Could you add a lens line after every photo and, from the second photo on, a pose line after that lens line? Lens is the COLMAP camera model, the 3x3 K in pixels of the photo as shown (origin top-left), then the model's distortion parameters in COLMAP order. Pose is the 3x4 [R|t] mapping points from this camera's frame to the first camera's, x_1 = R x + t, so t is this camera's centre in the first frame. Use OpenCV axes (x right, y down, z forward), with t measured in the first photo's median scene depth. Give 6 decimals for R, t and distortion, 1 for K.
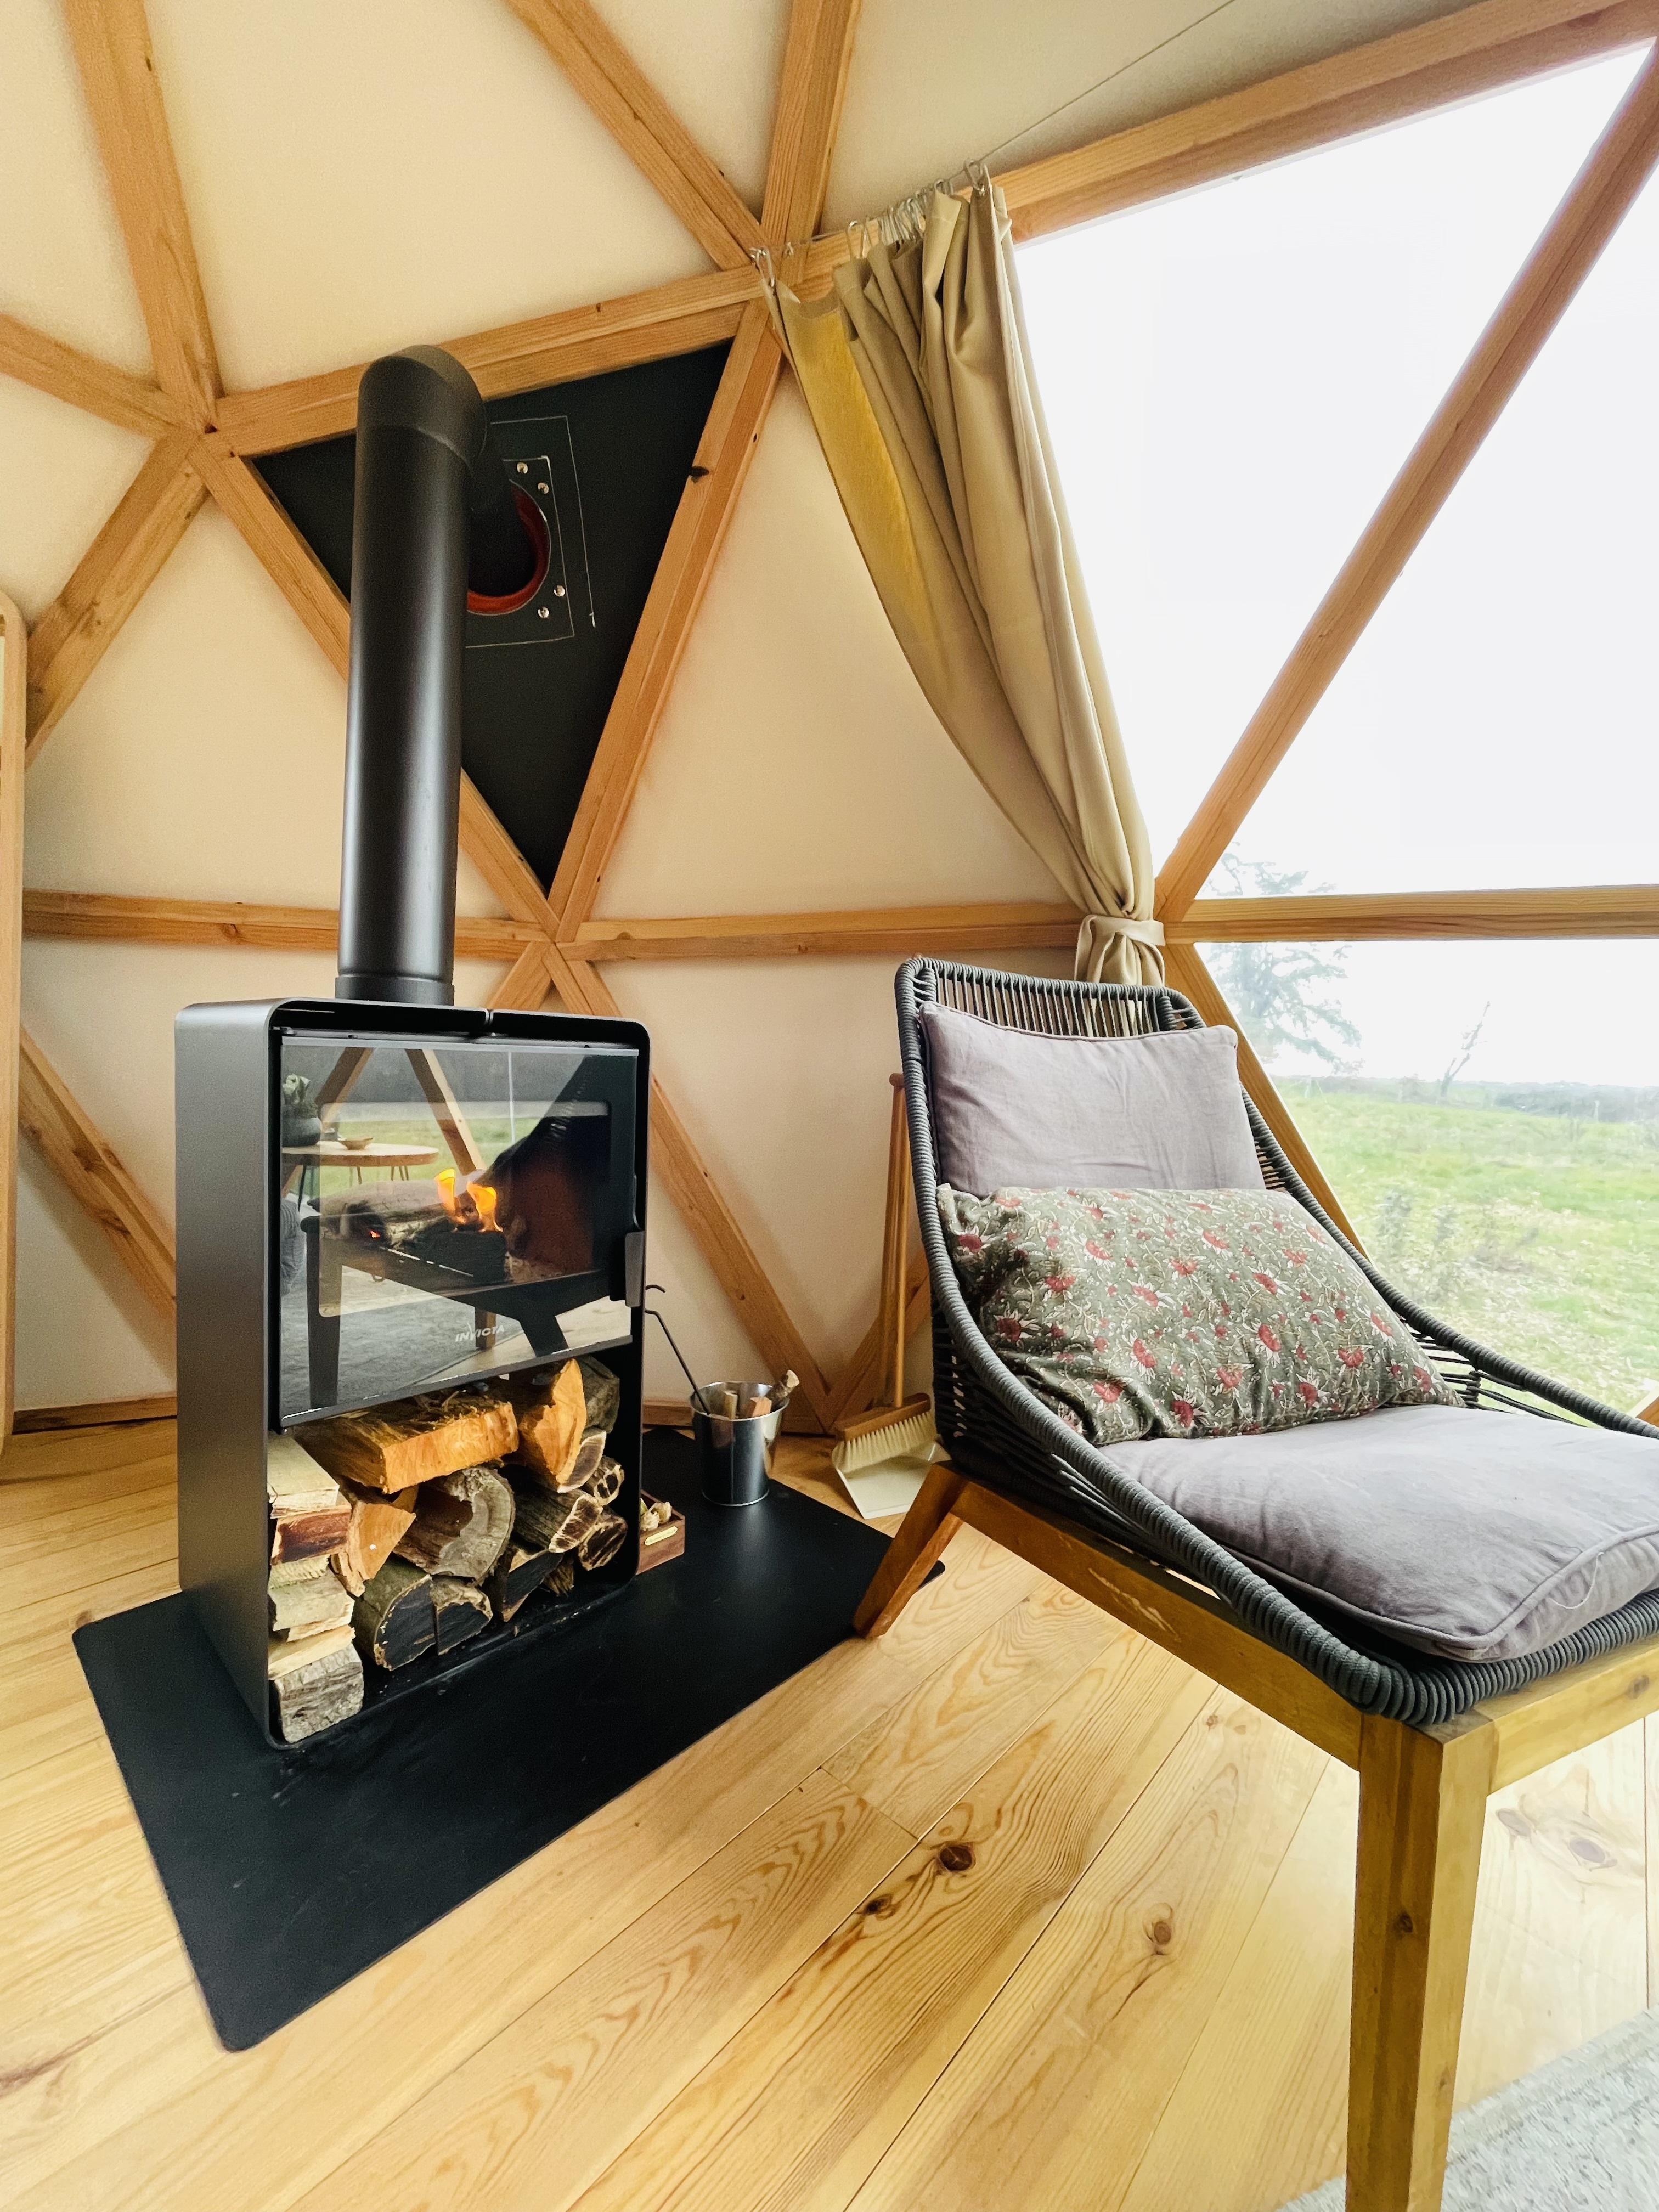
lens RADIAL K [[897.2, 0, 824.9], [0, 897.2, 1107.1], [0, 0, 1]] dist [-0.001420, -0.000413]
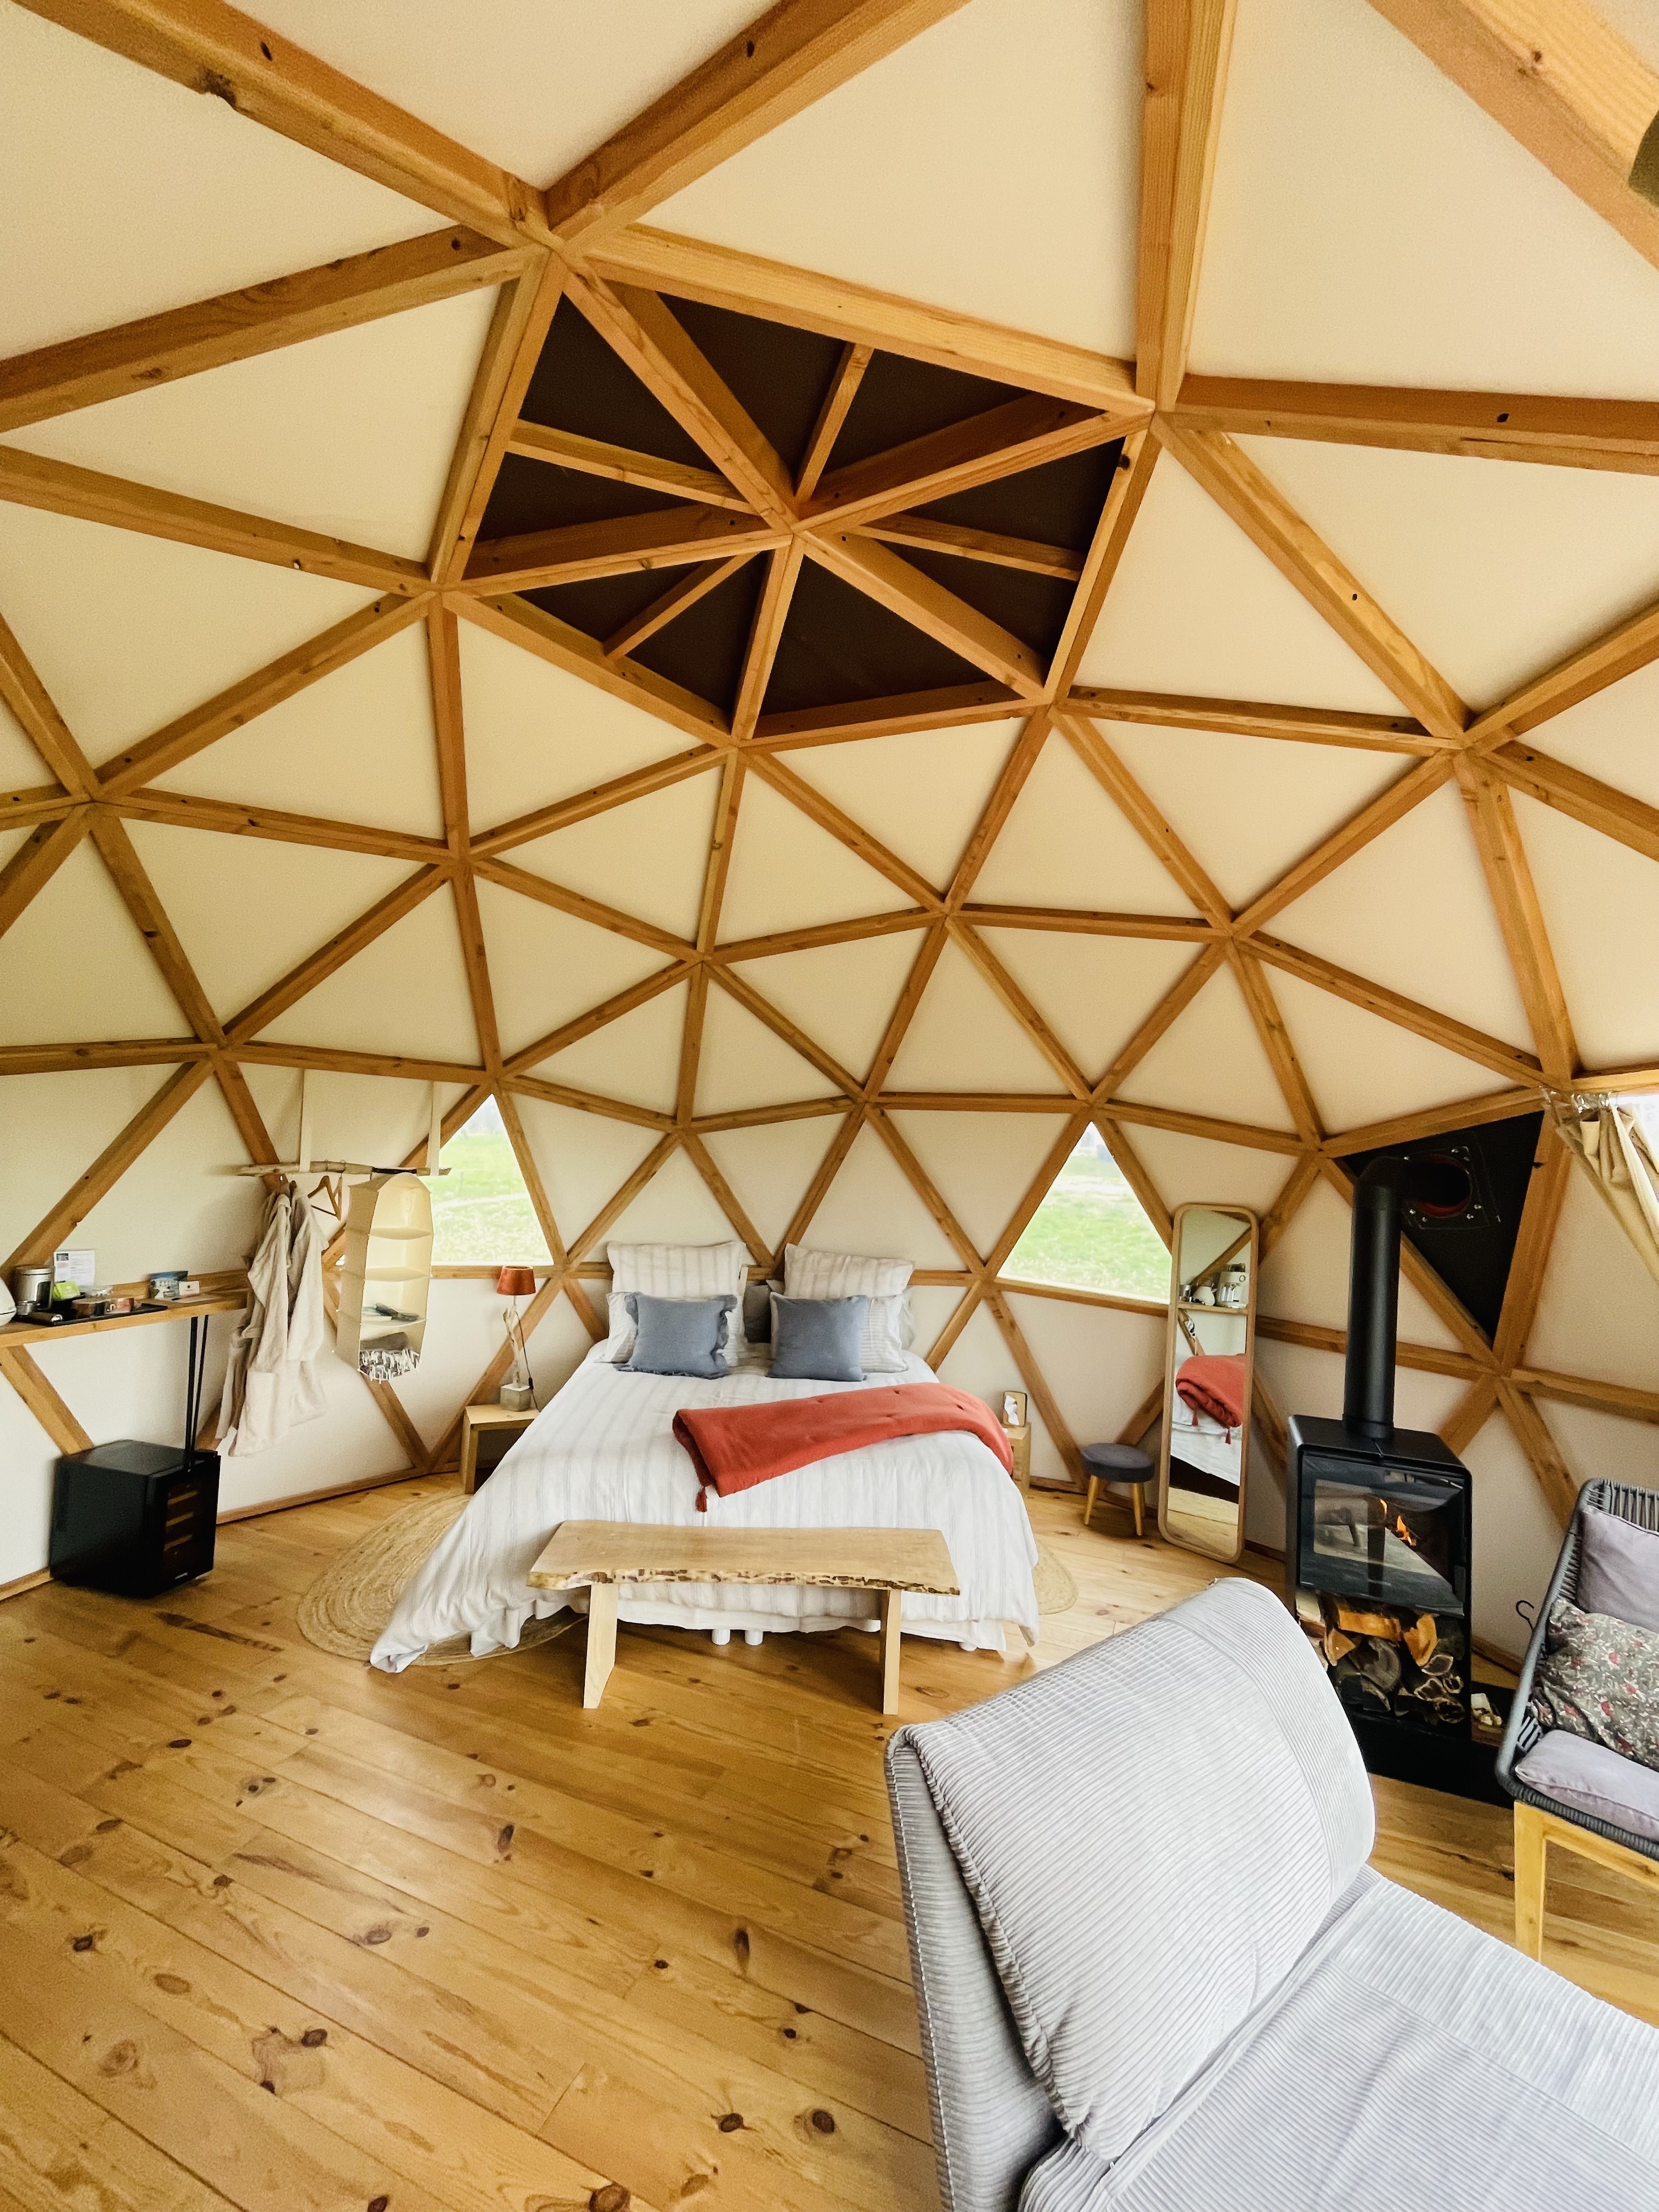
lens RADIAL K [[897.2, 0, 824.9], [0, 897.2, 1107.1], [0, 0, 1]] dist [-0.001420, -0.000413]
pose [[0.337081, -0.074093, -0.938556, 1.488427], [-0.082957, 0.990684, -0.108001, -0.641548], [0.937814, 0.114265, 0.327794, -1.382807]]
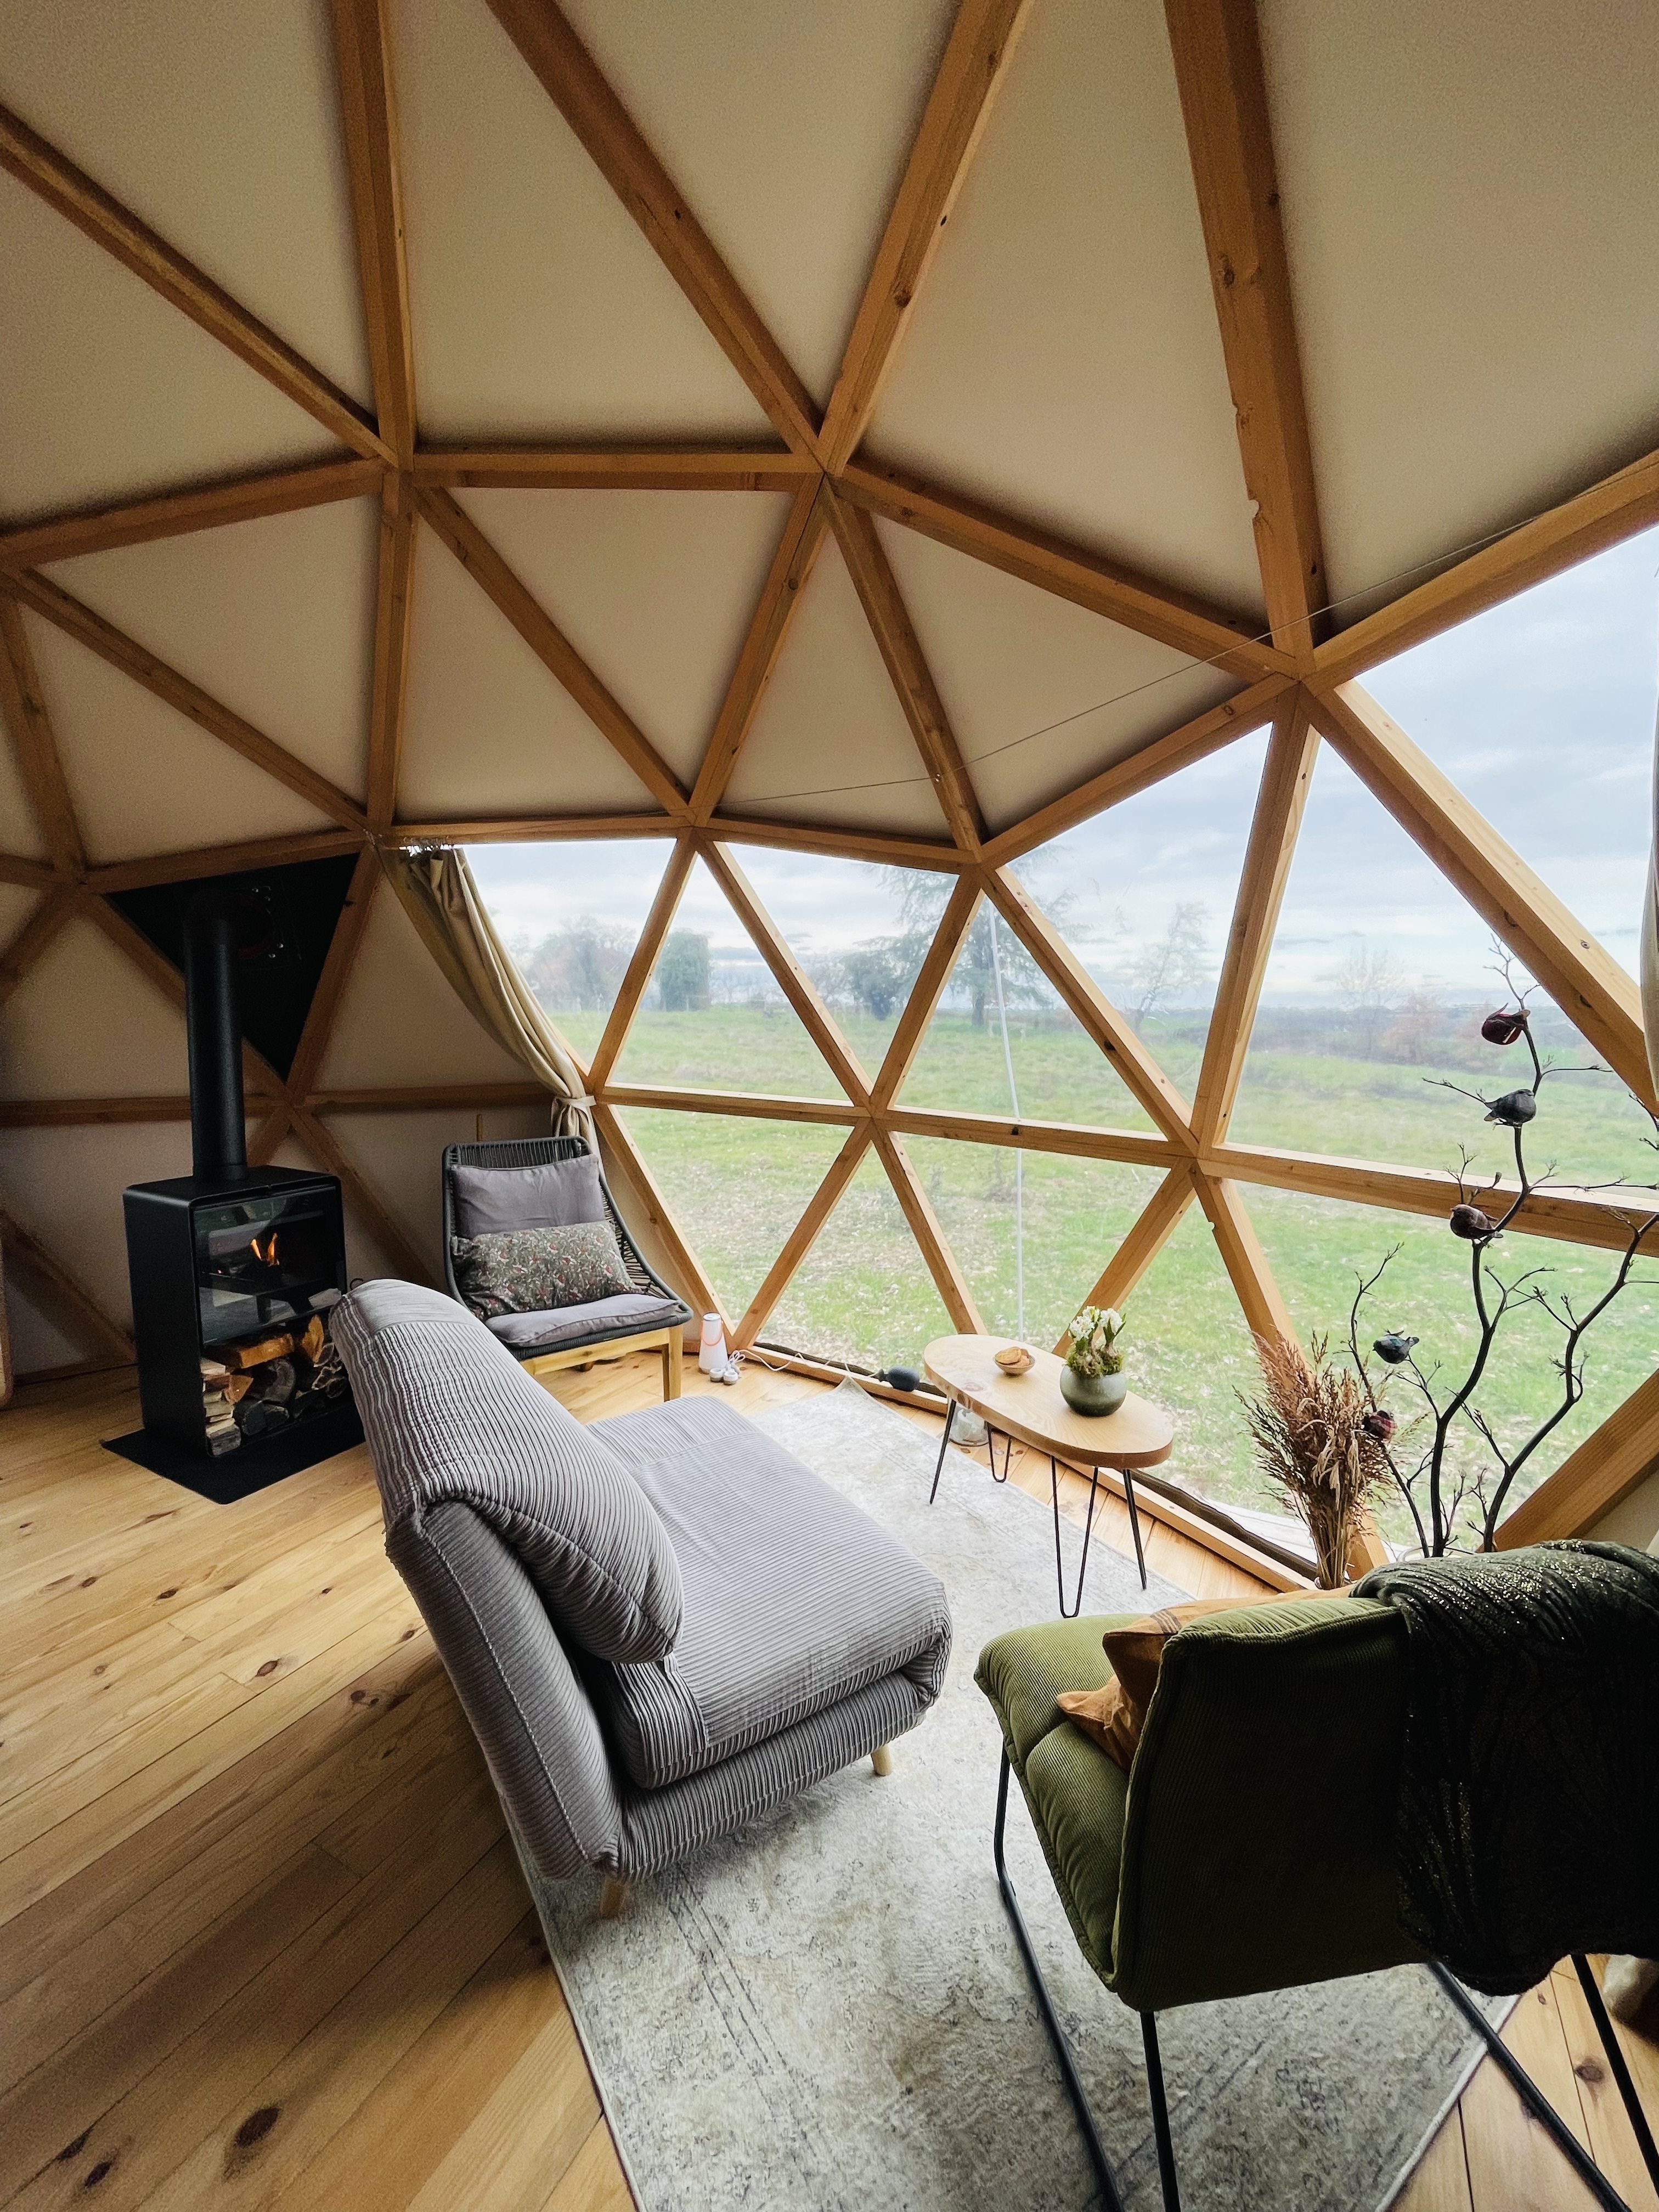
lens RADIAL K [[897.2, 0, 824.9], [0, 897.2, 1107.1], [0, 0, 1]] dist [-0.001420, -0.000413]
pose [[0.970113, -0.059512, 0.235244, 0.555943], [0.045418, 0.996859, 0.064886, -0.401695], [-0.238367, -0.052263, 0.969768, -1.780099]]
